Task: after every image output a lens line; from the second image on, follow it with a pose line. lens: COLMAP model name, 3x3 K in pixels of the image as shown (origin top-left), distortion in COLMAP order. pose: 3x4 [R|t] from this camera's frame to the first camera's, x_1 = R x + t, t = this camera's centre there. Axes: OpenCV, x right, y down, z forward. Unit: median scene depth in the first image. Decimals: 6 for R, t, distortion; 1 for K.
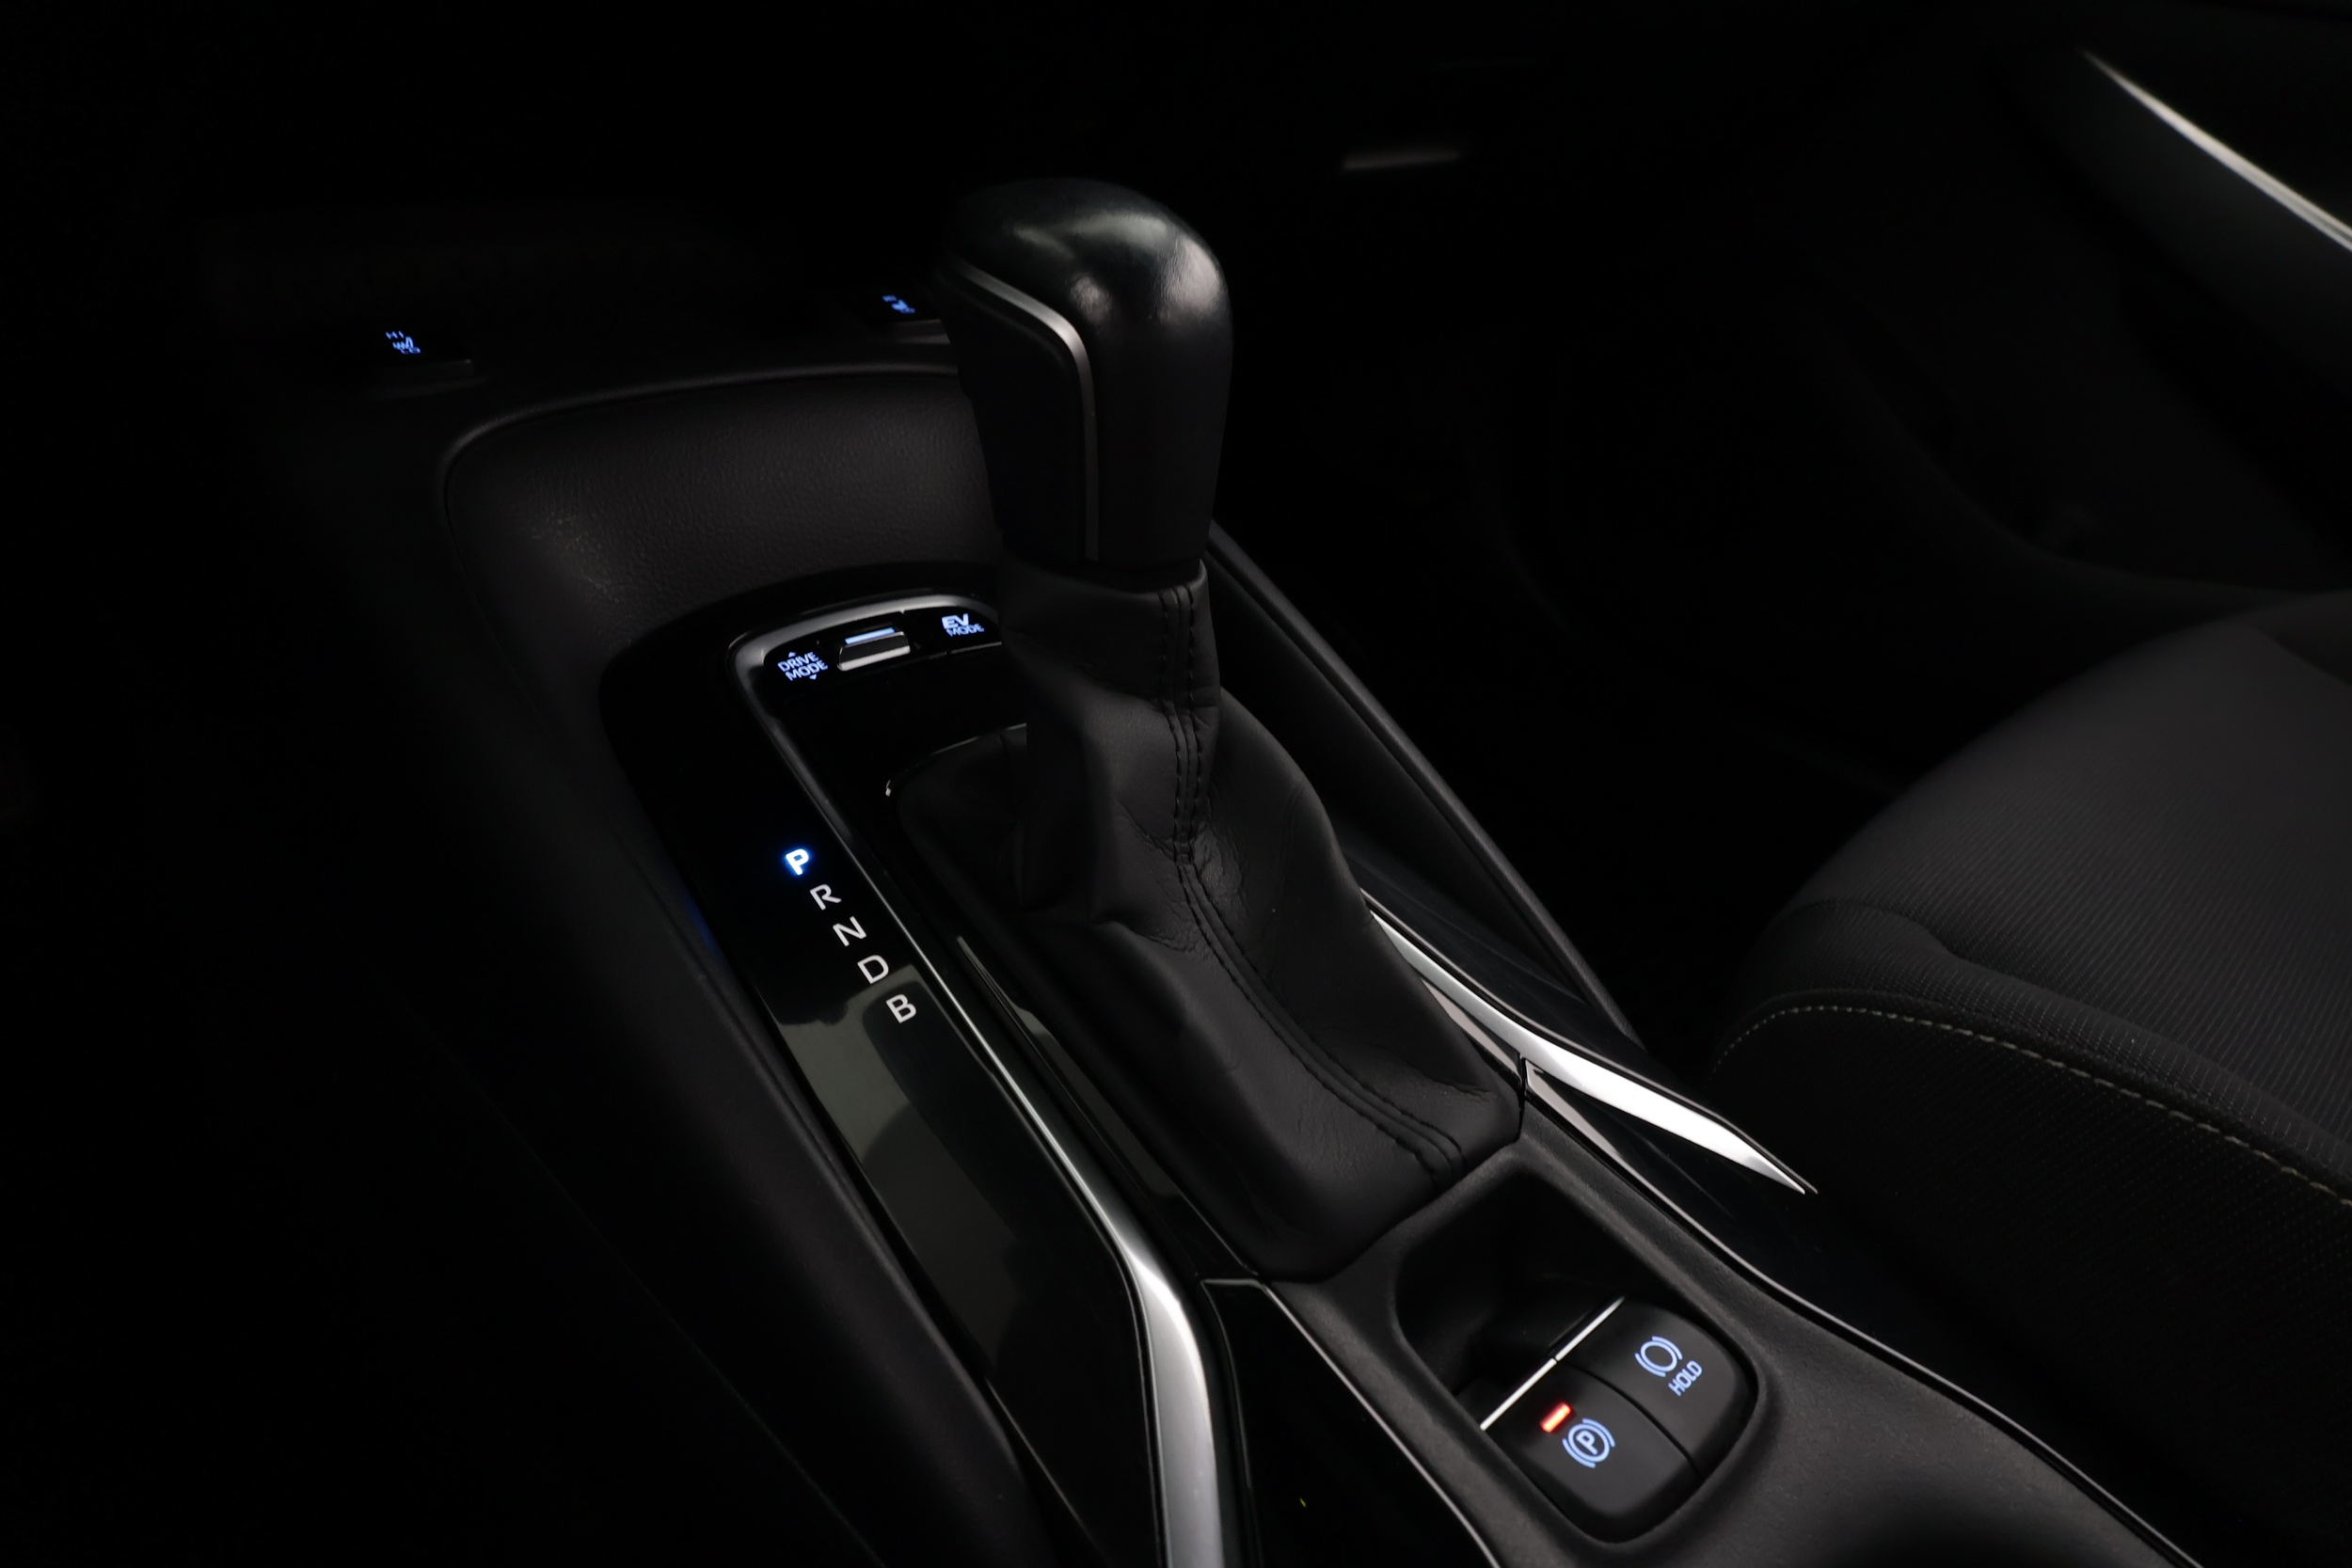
lens RADIAL K [[1569.1, 0, 1176.0], [0, 1569.1, 784.0], [0, 0, 1]] dist [0.001155, 0.000327]
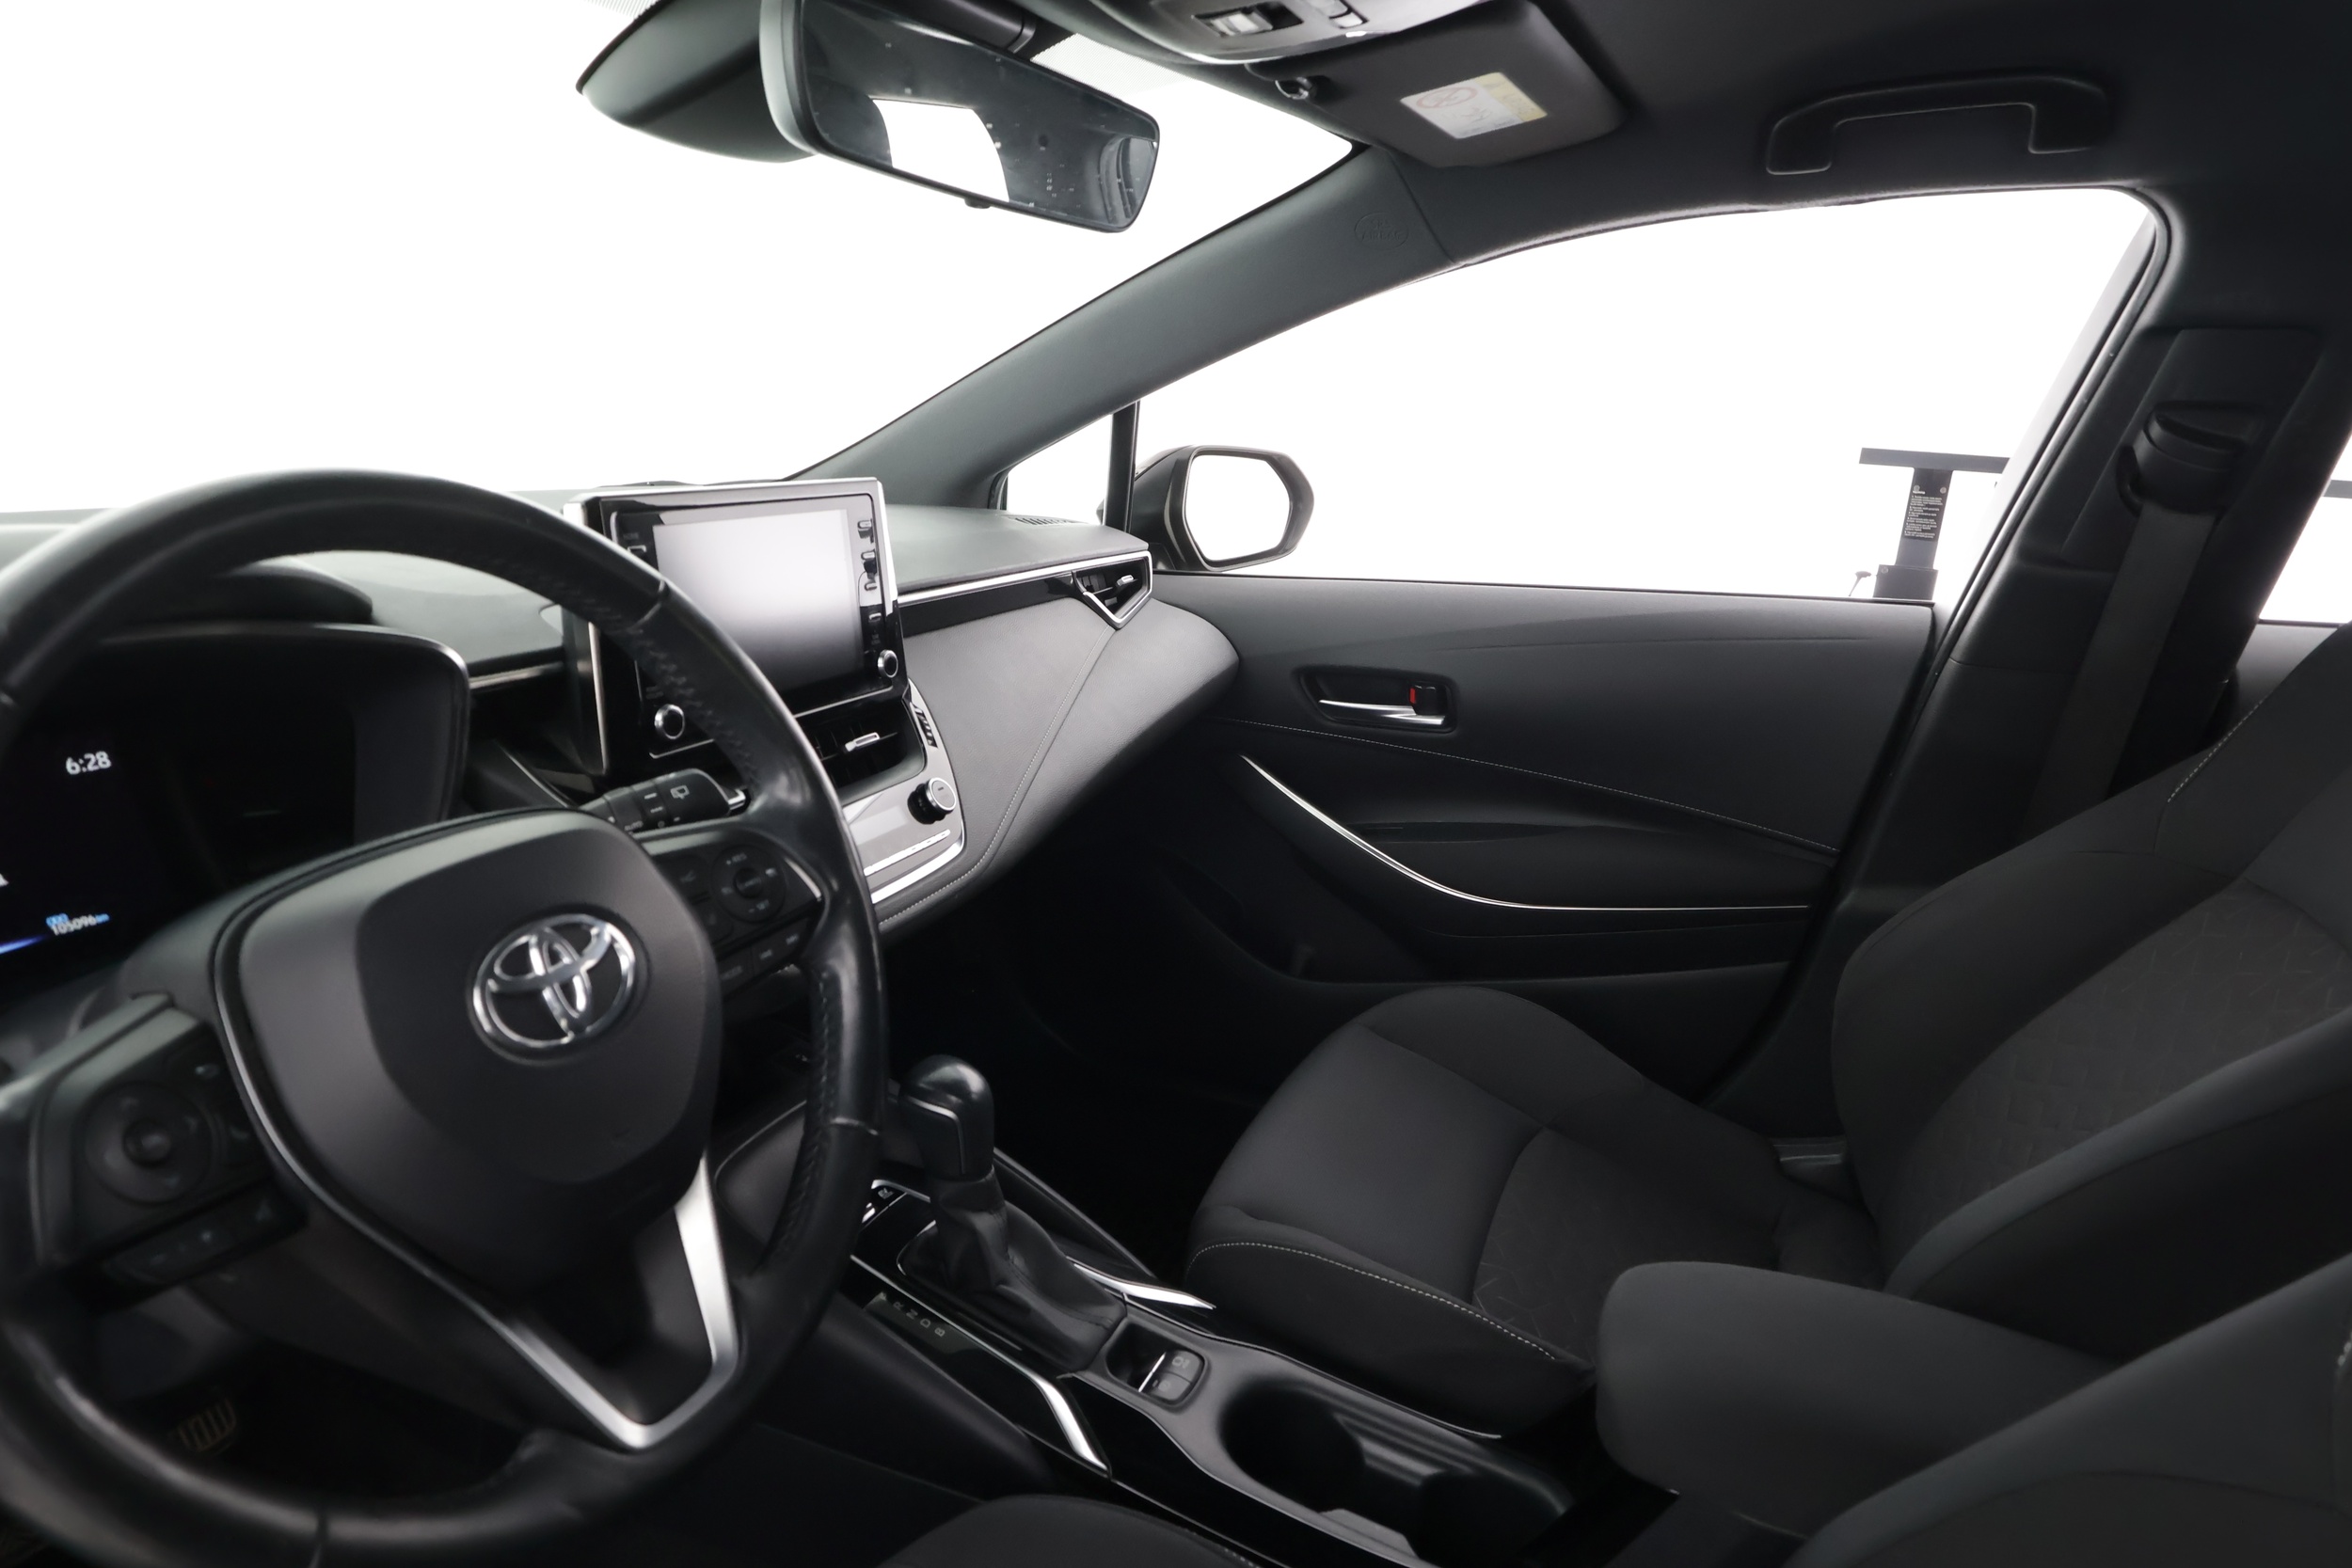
lens RADIAL K [[1569.1, 0, 1176.0], [0, 1569.1, 784.0], [0, 0, 1]] dist [0.001155, 0.000327]
pose [[0.921979, -0.178160, 0.343823, -0.623340], [0.238100, 0.961025, -0.140498, -0.361536], [-0.305391, 0.211401, 0.928464, -2.336869]]
